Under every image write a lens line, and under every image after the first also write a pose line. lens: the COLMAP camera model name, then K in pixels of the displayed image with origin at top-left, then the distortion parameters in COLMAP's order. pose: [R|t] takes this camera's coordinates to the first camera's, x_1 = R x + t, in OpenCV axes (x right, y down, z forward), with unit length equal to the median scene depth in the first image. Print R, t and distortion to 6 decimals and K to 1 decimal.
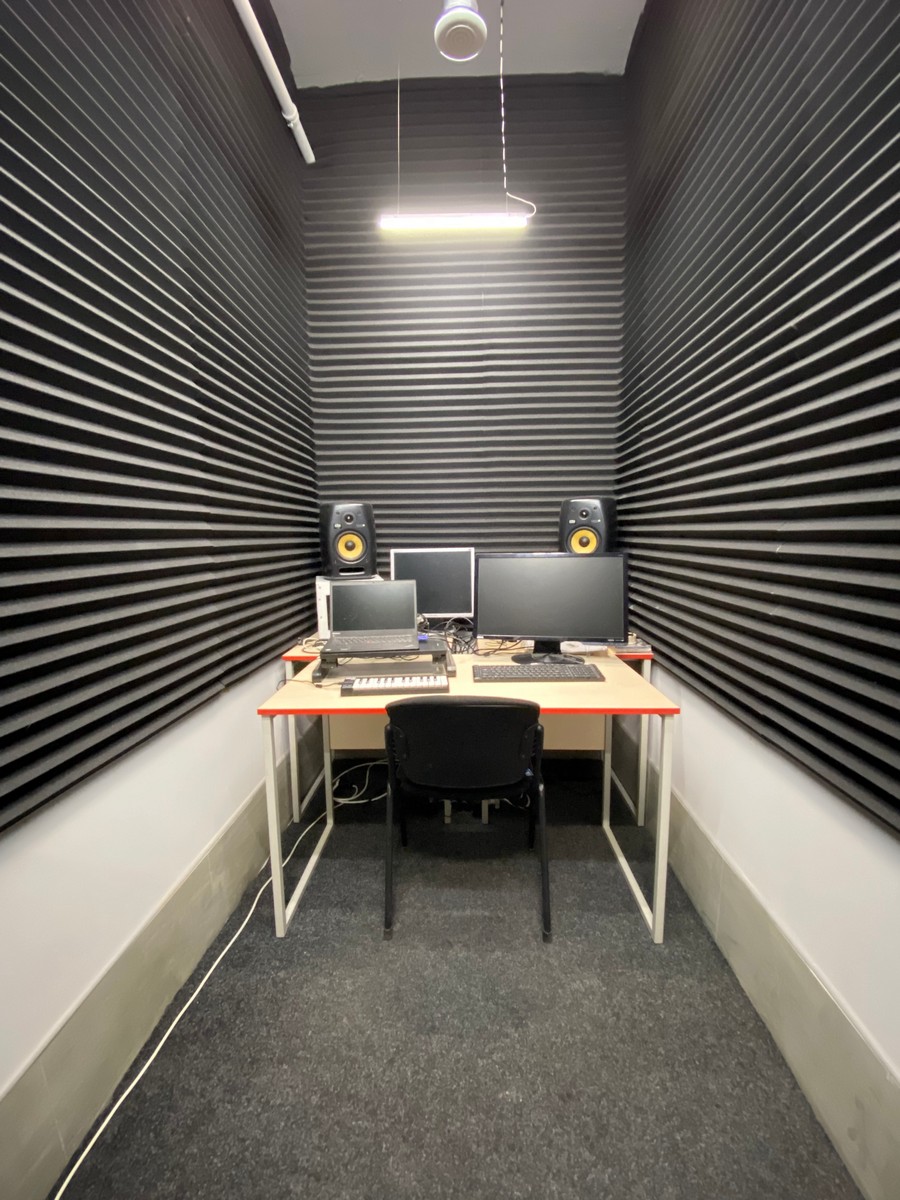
lens RADIAL K [[486.8, 0, 451.3], [0, 486.8, 602.5], [0, 0, 1]] dist [-0.002308, -0.000283]
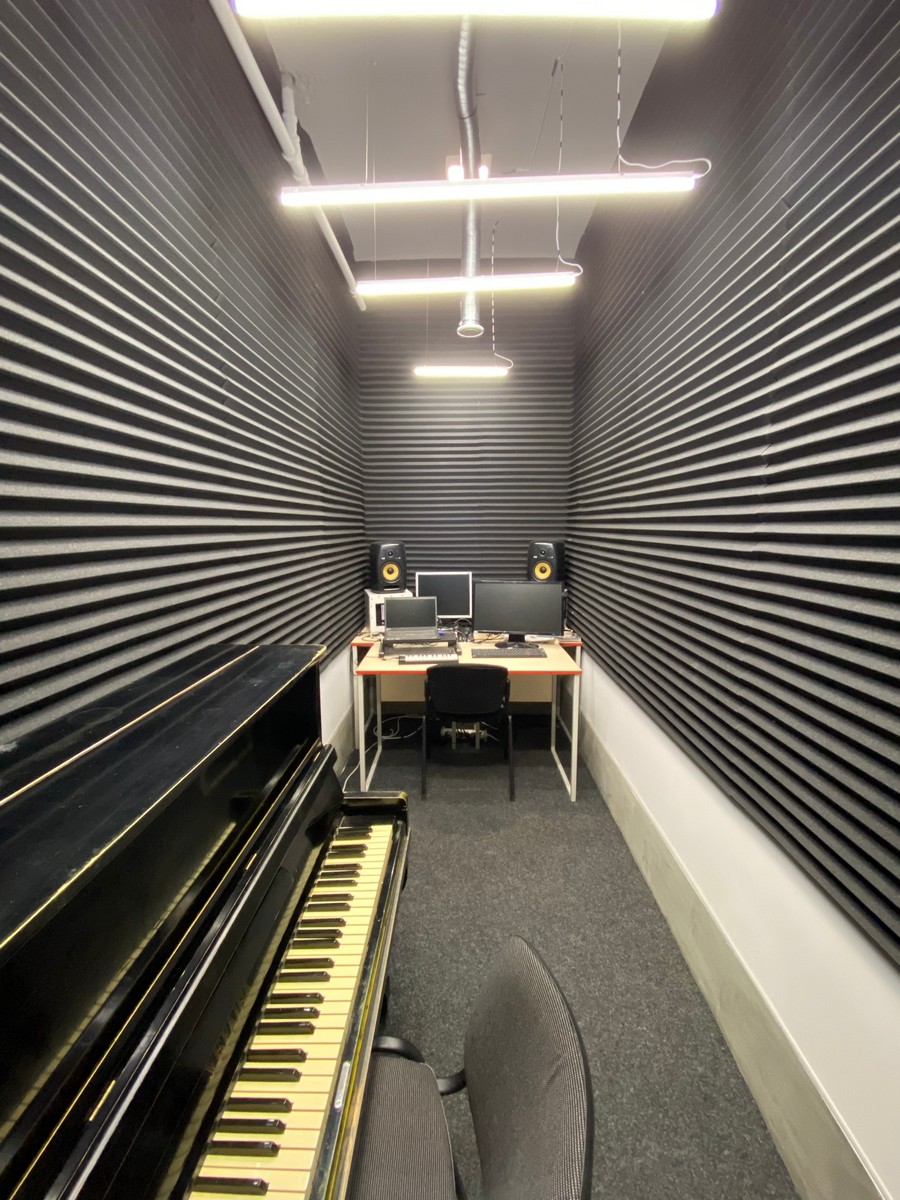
lens RADIAL K [[486.8, 0, 452.9], [0, 486.8, 594.9], [0, 0, 1]] dist [-0.002308, -0.000283]
pose [[0.999683, 0.008105, 0.023857, -0.058940], [-0.008202, 0.999958, 0.003988, -0.059535], [-0.023824, -0.004183, 0.999707, -0.644864]]
